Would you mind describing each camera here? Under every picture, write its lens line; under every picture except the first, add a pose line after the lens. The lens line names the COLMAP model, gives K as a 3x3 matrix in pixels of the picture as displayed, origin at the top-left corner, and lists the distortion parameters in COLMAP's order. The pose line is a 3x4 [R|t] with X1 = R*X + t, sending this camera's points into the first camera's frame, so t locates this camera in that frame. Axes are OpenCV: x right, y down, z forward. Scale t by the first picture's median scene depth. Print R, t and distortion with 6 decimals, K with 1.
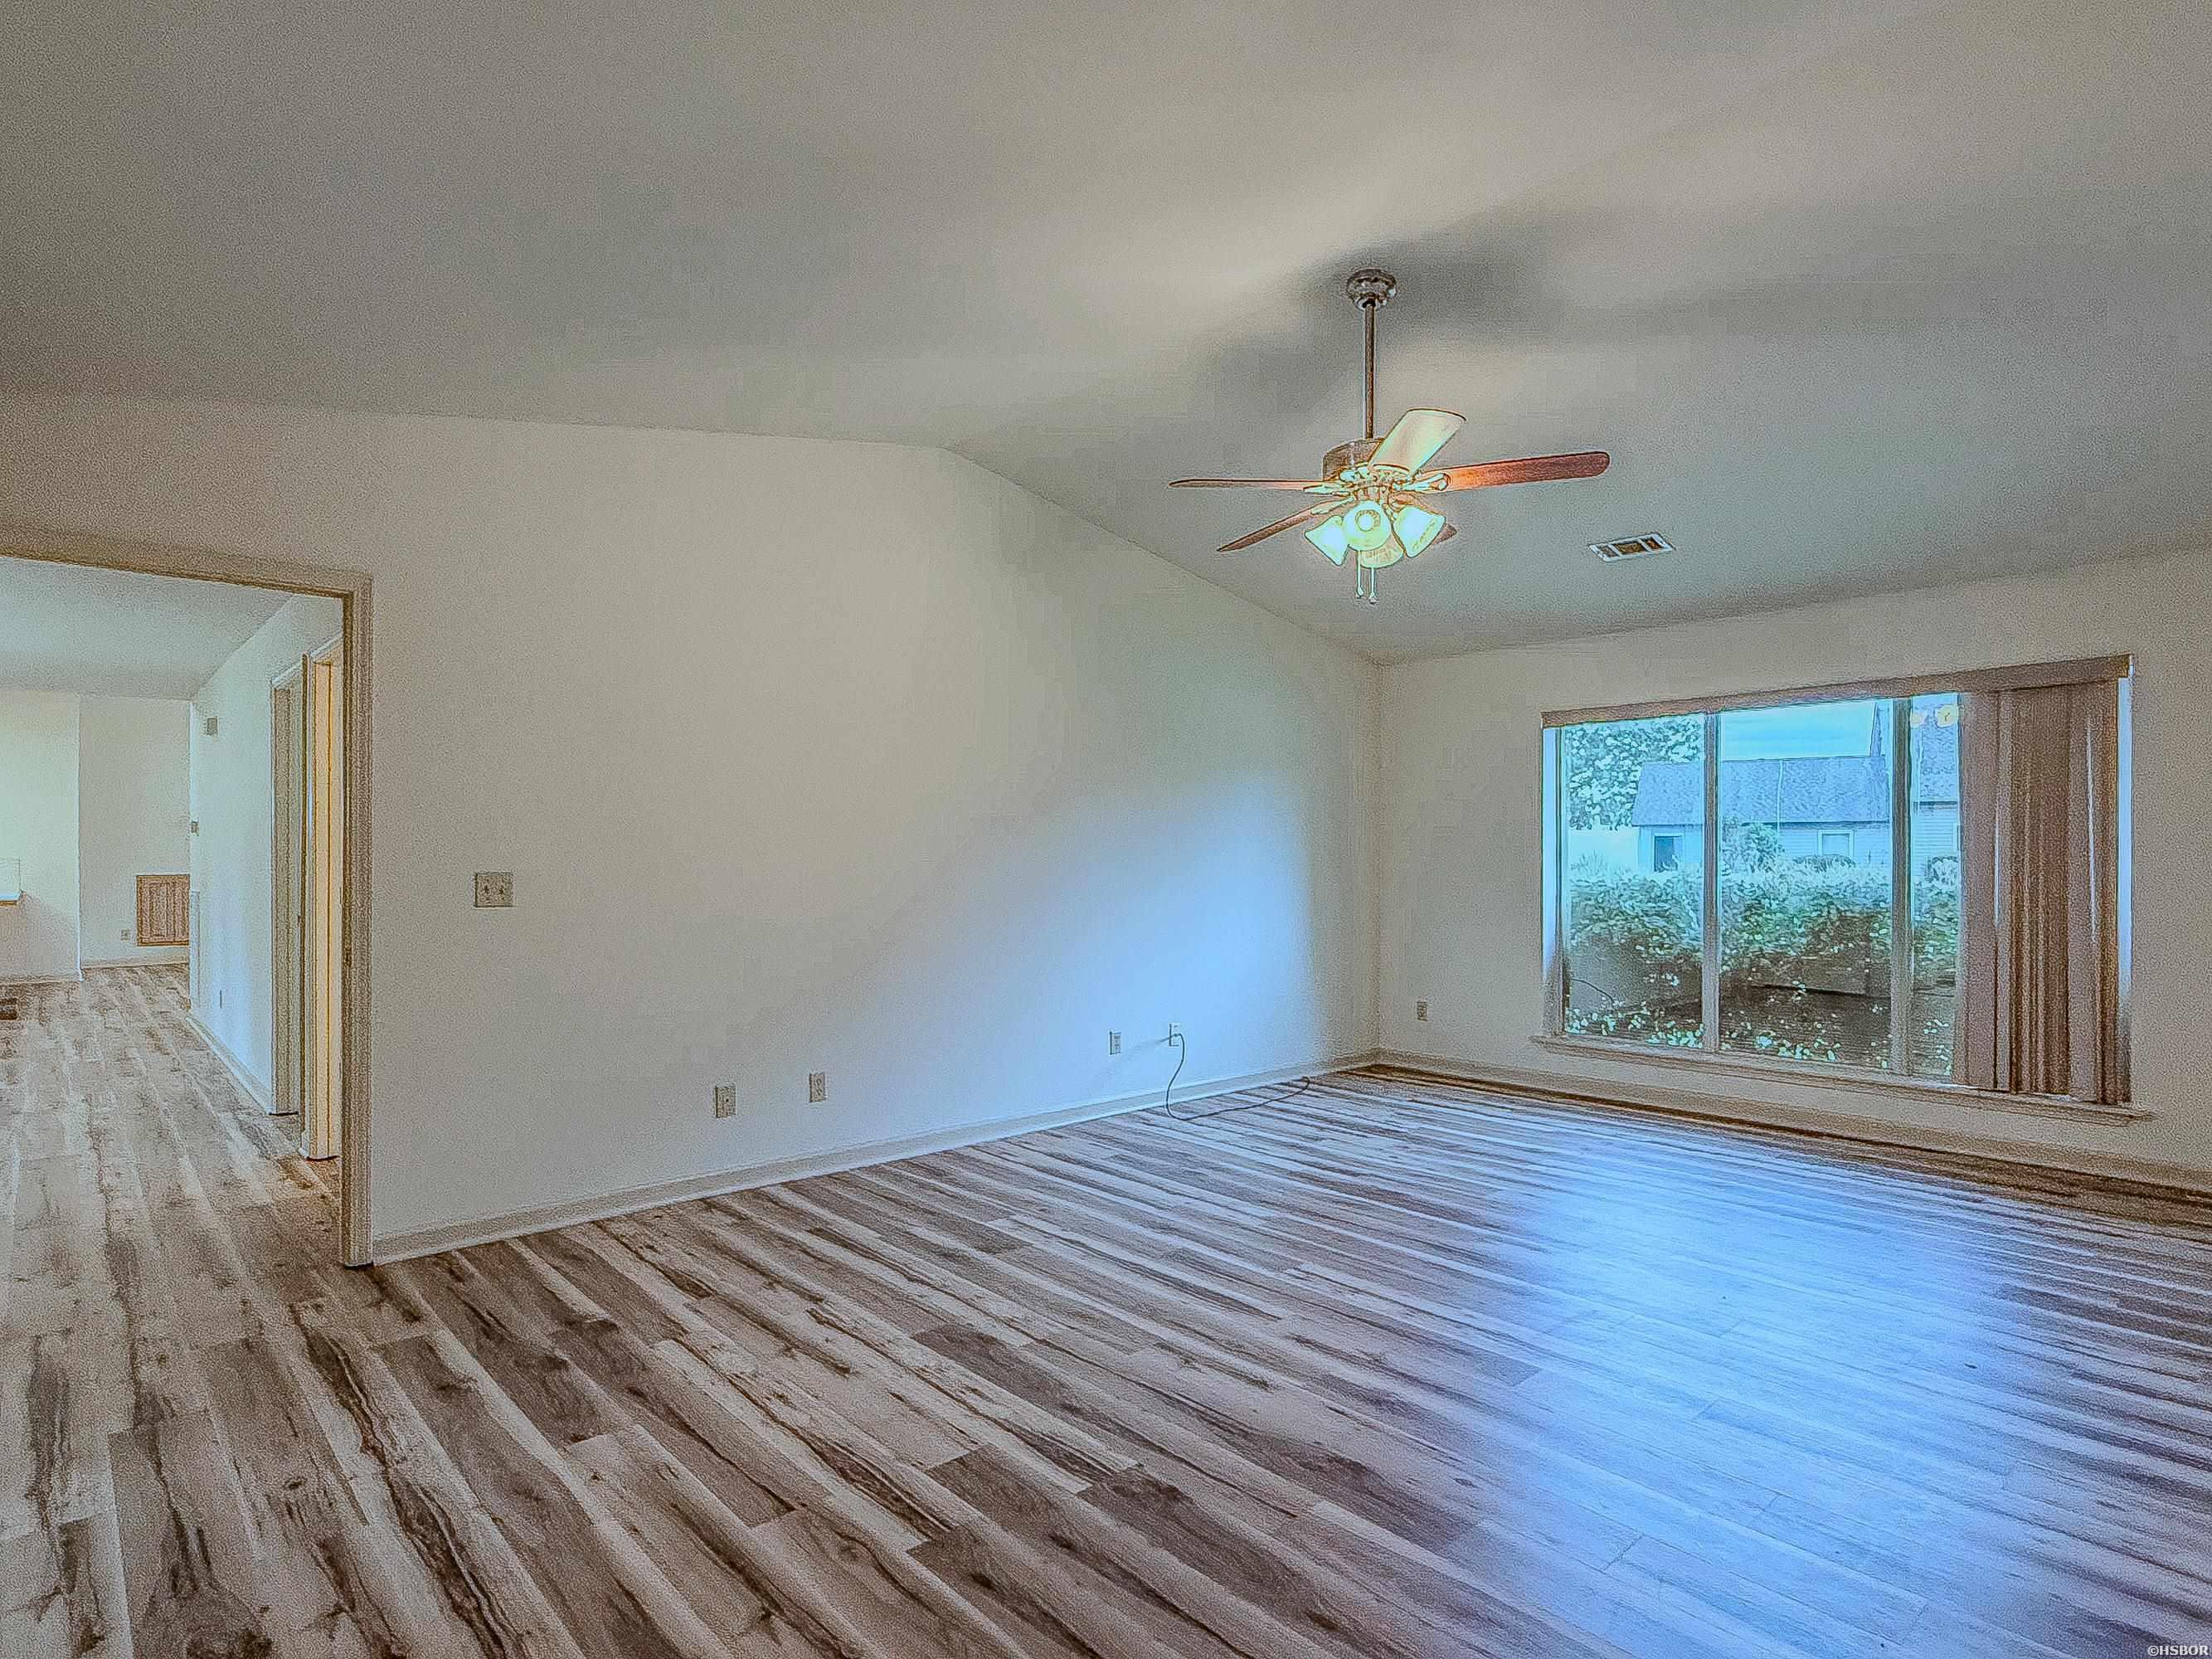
lens RADIAL K [[1200.0, 0, 1097.6], [0, 1200.0, 837.0], [0, 0, 1]] dist [-0.004147, -0.001321]
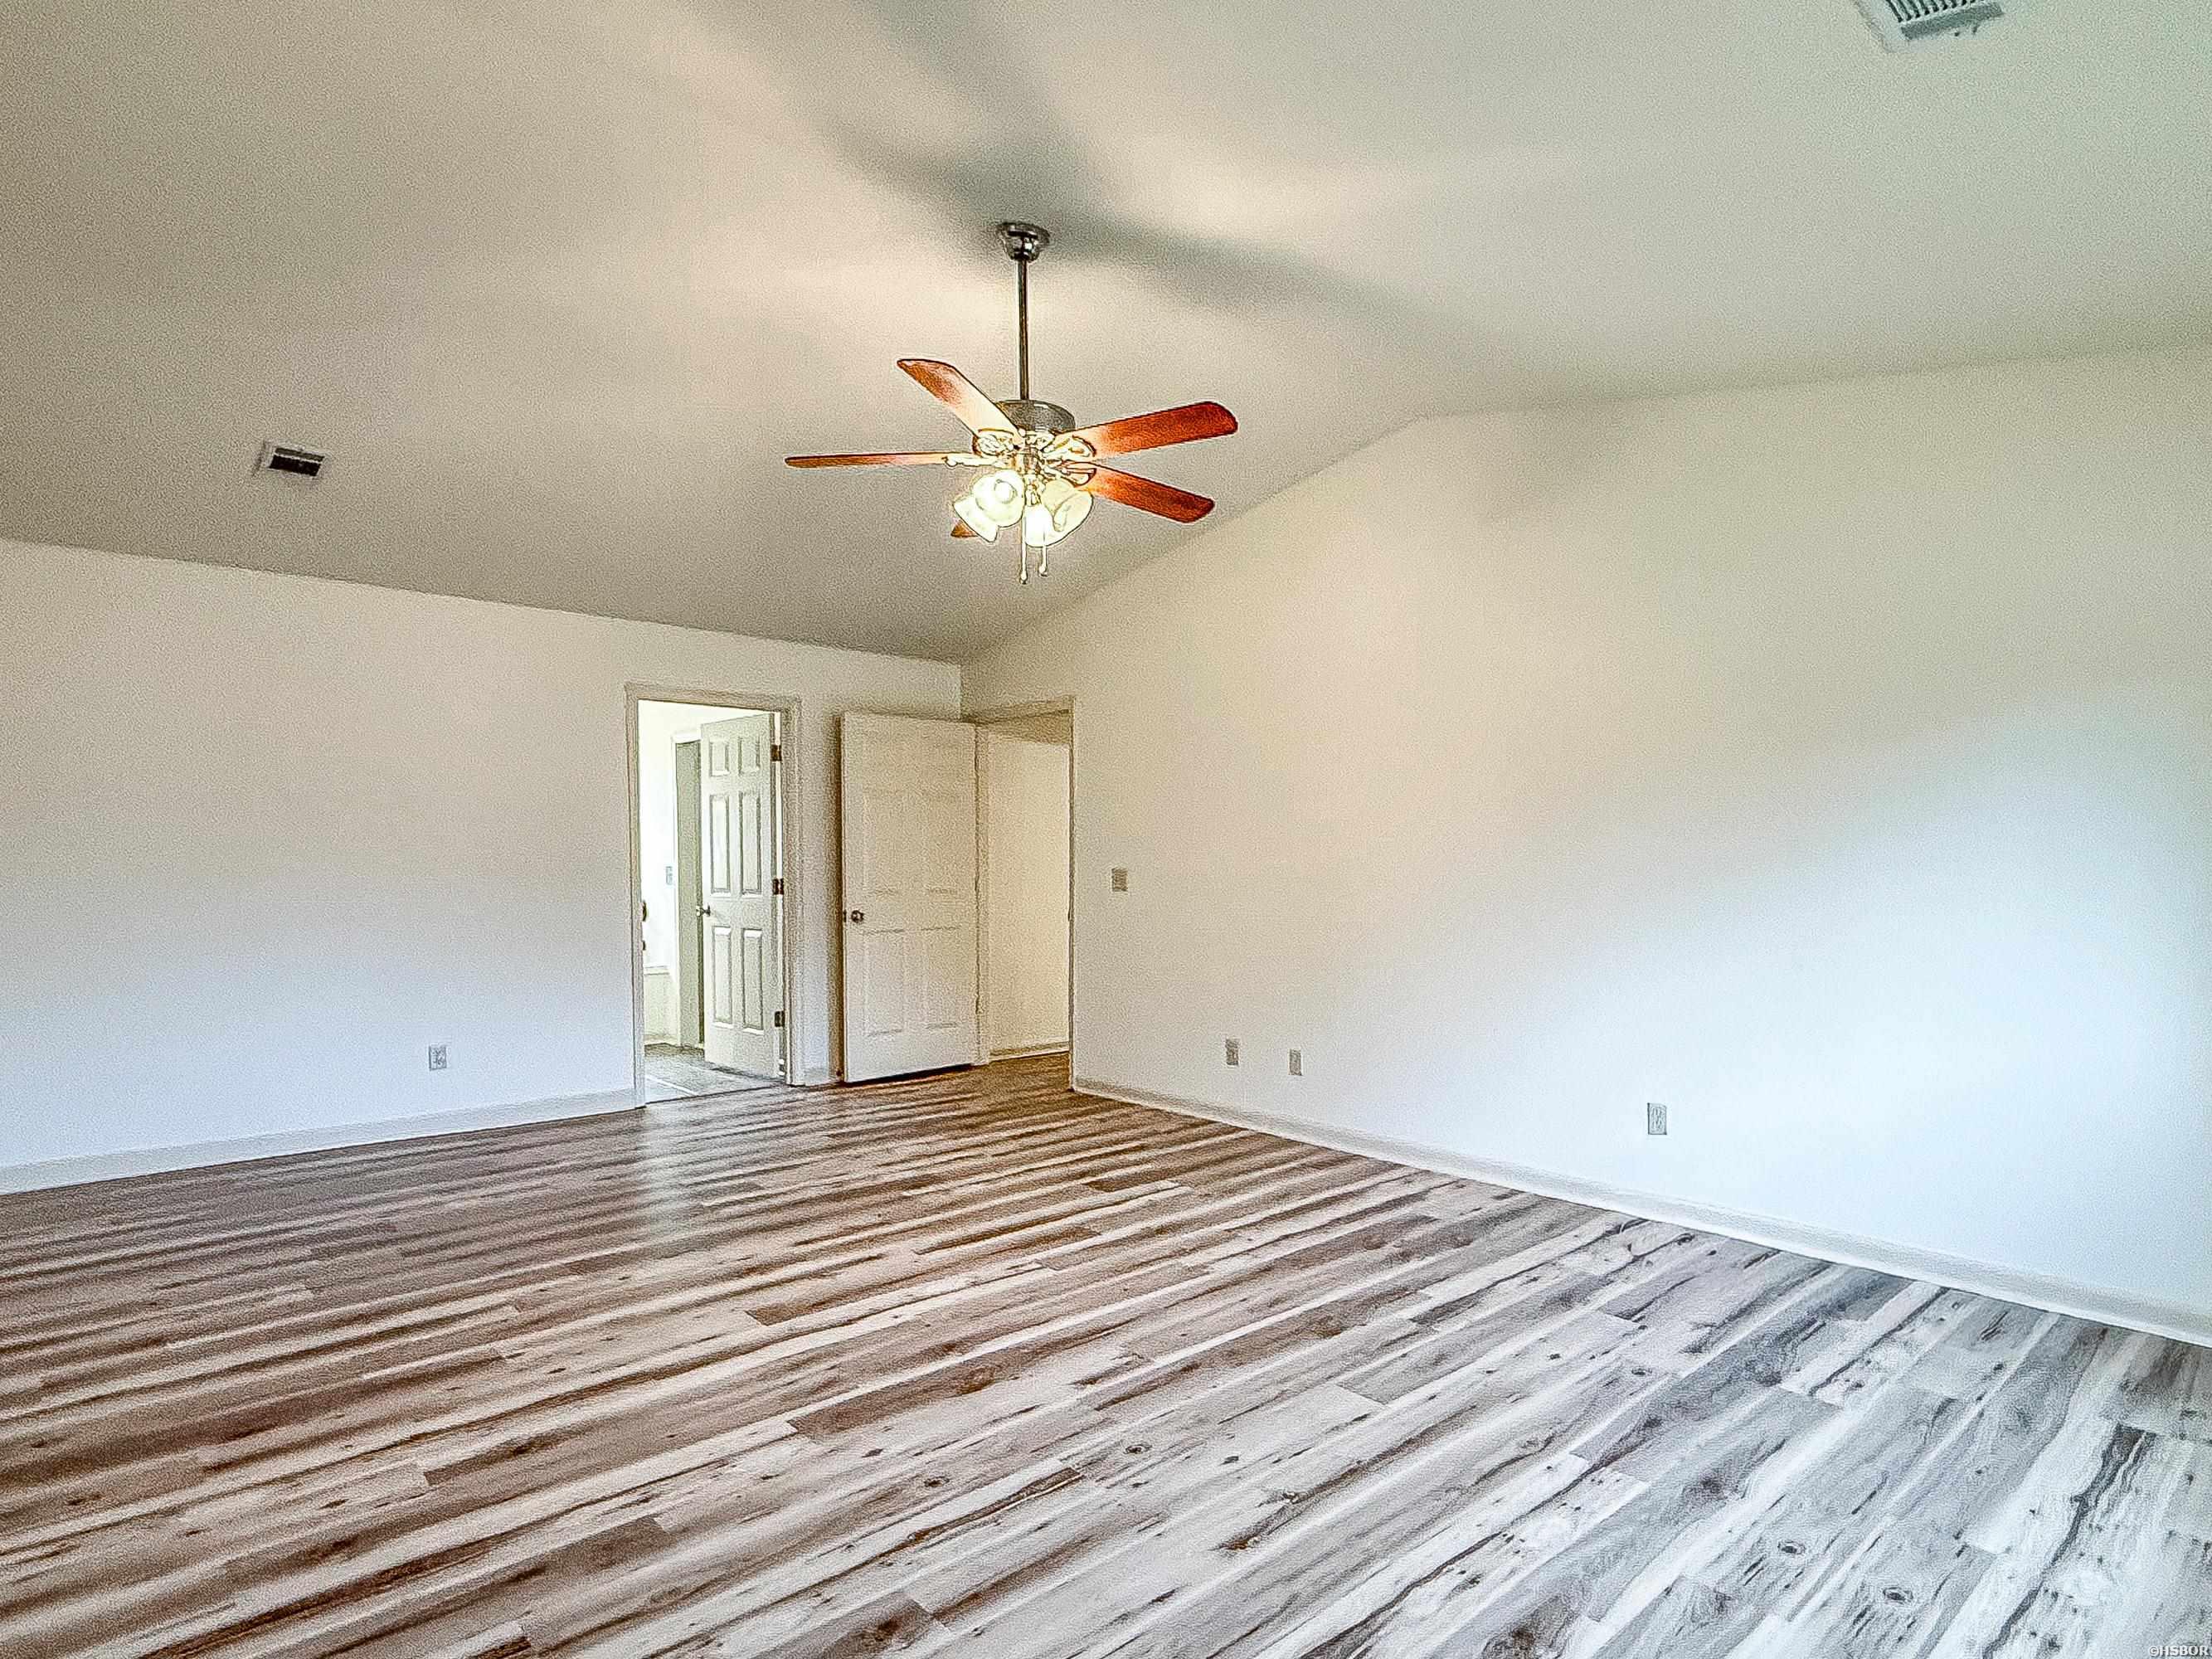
lens RADIAL K [[1200.0, 0, 1097.6], [0, 1200.0, 837.0], [0, 0, 1]] dist [-0.004147, -0.001321]
pose [[-0.008450, -0.016870, -0.999822, 1.275548], [0.009052, 0.999815, -0.016946, 0.012784], [0.999923, -0.009193, -0.008296, 1.135300]]
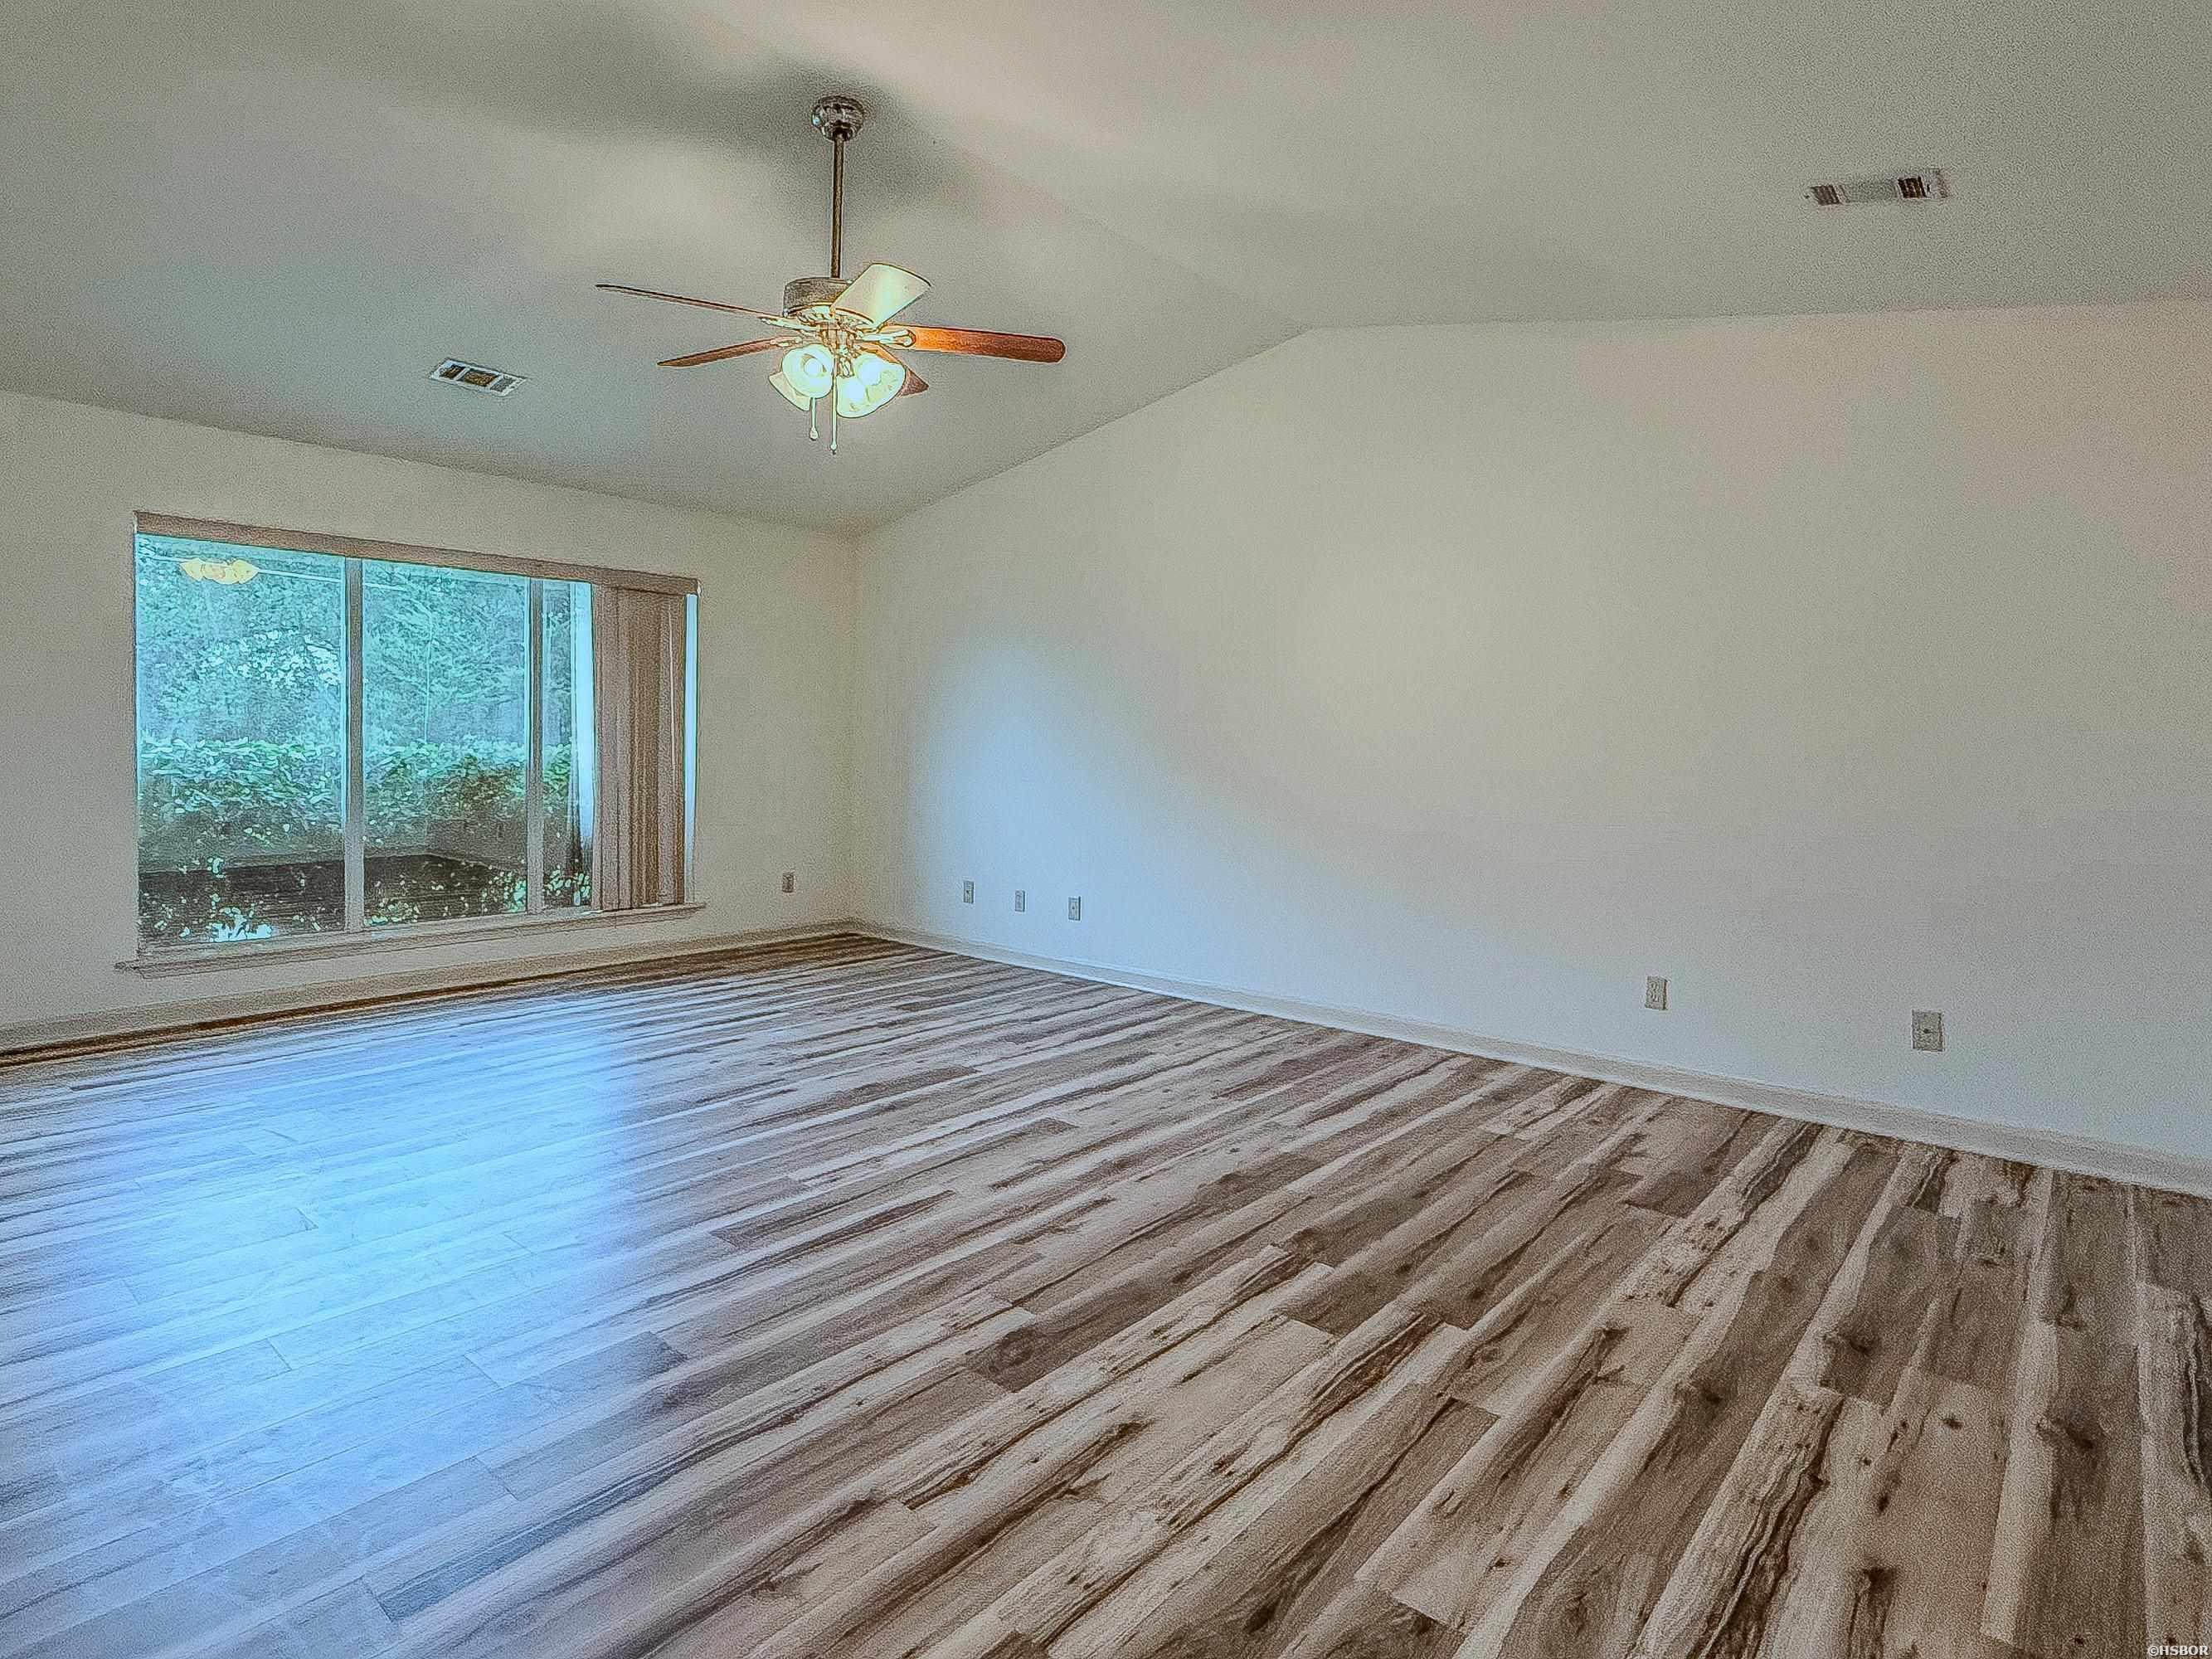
lens RADIAL K [[1170.3, 0, 1101.2], [0, 1170.3, 836.4], [0, 0, 1]] dist [-0.004250, -0.000408]
pose [[-0.130054, -0.086399, 0.987735, -0.759796], [-0.031712, 0.996049, 0.082950, 0.023919], [-0.991000, -0.020535, -0.132280, 0.964475]]
